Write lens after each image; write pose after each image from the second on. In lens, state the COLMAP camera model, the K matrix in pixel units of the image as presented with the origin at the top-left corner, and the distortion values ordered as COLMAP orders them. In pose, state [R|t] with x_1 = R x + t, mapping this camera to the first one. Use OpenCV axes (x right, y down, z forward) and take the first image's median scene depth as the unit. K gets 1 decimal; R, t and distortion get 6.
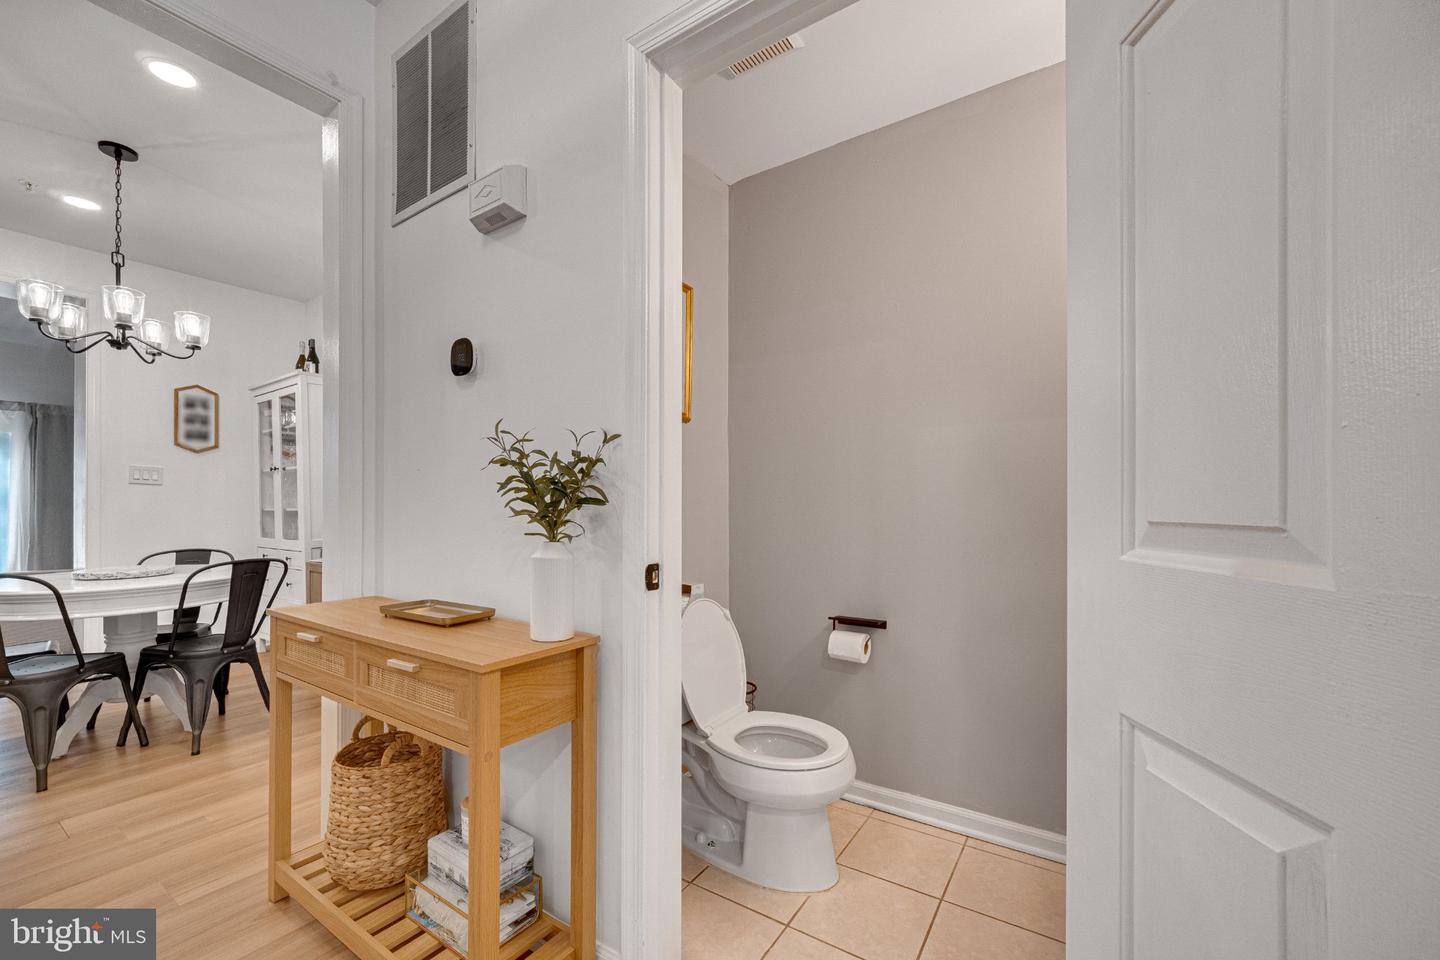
lens RADIAL K [[566.1, 0, 692.4], [0, 566.1, 503.8], [0, 0, 1]] dist [-0.005446, 0.000305]
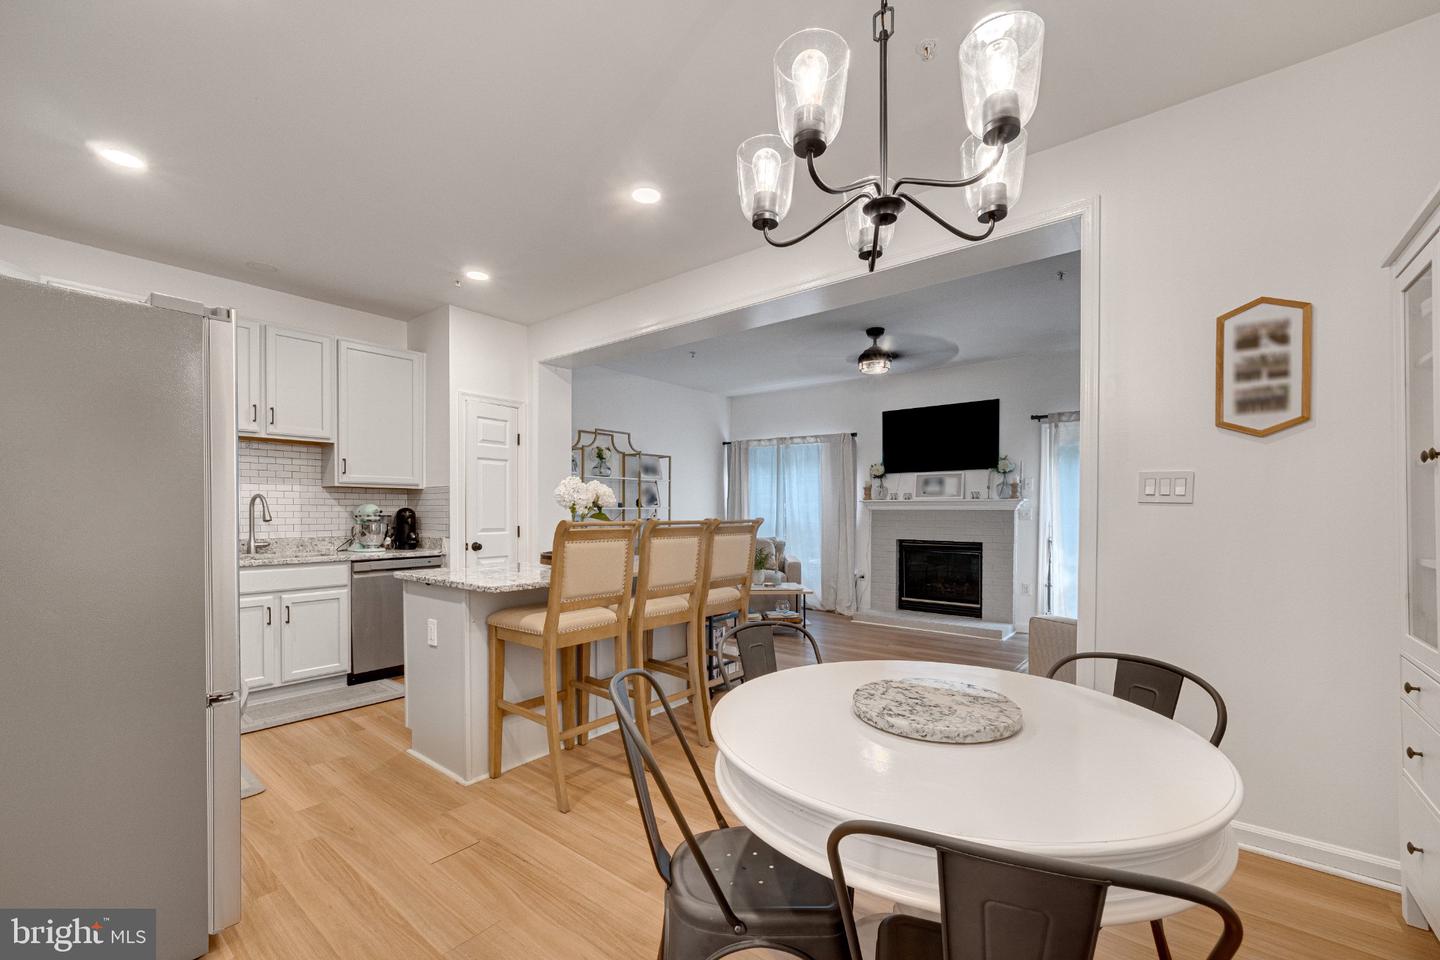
lens RADIAL K [[592.1, 0, 721.1], [0, 592.1, 517.6], [0, 0, 1]] dist [-0.001864, -0.000011]
pose [[-0.065661, 0.014418, -0.997738, -0.587908], [0.002204, 0.999895, 0.014304, -0.049972], [0.997840, -0.001260, -0.065686, 0.992743]]
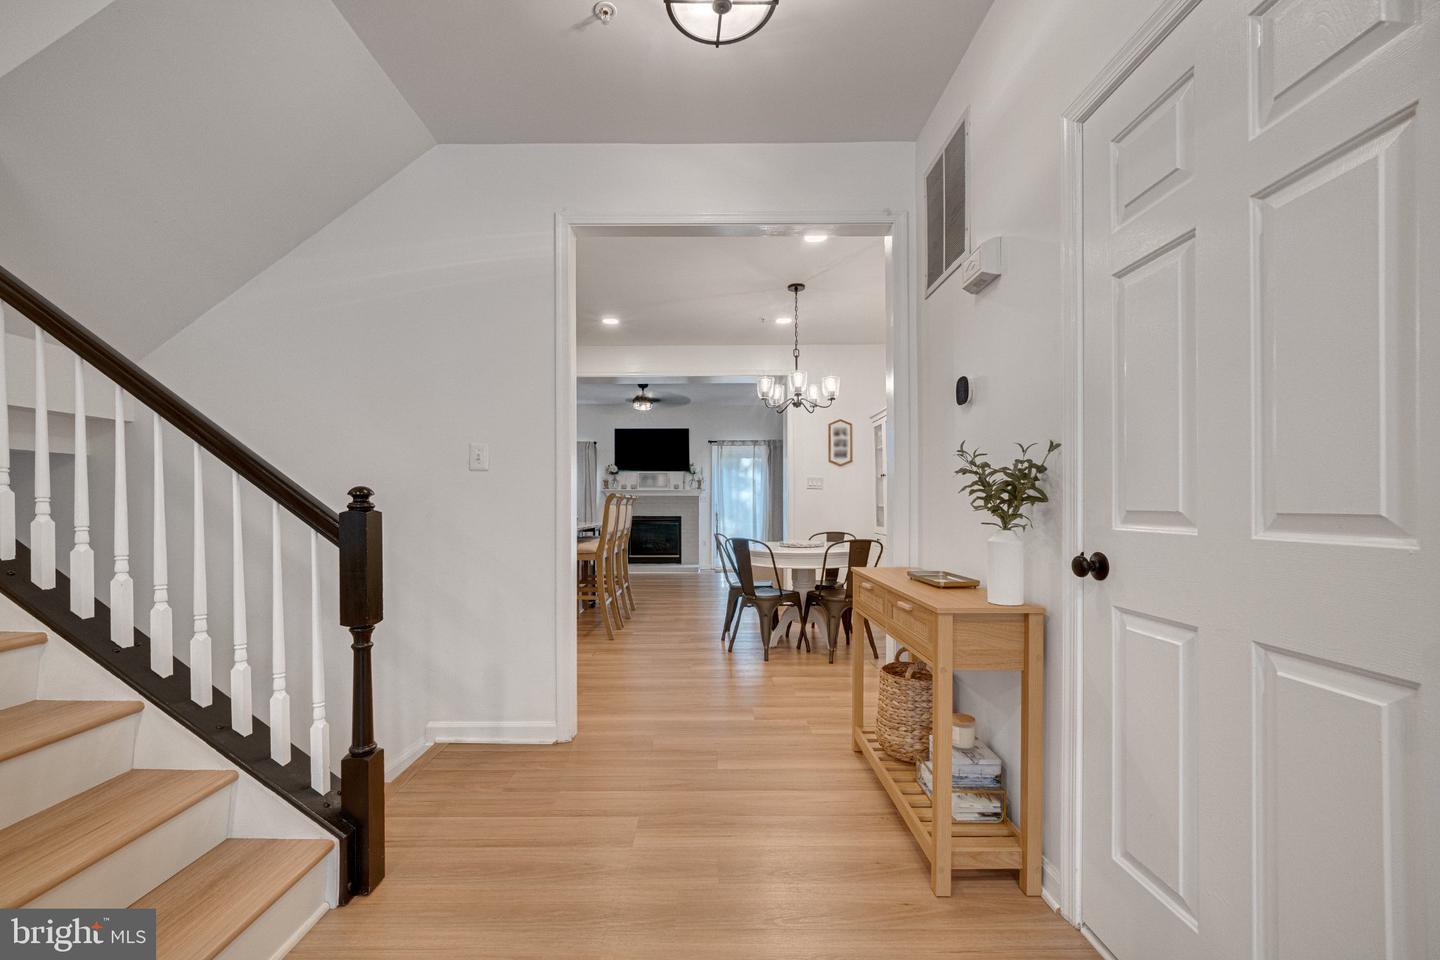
lens RADIAL K [[569.8, 0, 724.0], [0, 569.8, 490.8], [0, 0, 1]] dist [-0.002637, 0.000423]
pose [[0.578390, -0.018200, -0.815557, 0.243413], [0.004182, 0.999804, -0.019345, -0.000301], [0.815750, 0.007779, 0.578353, -0.156466]]
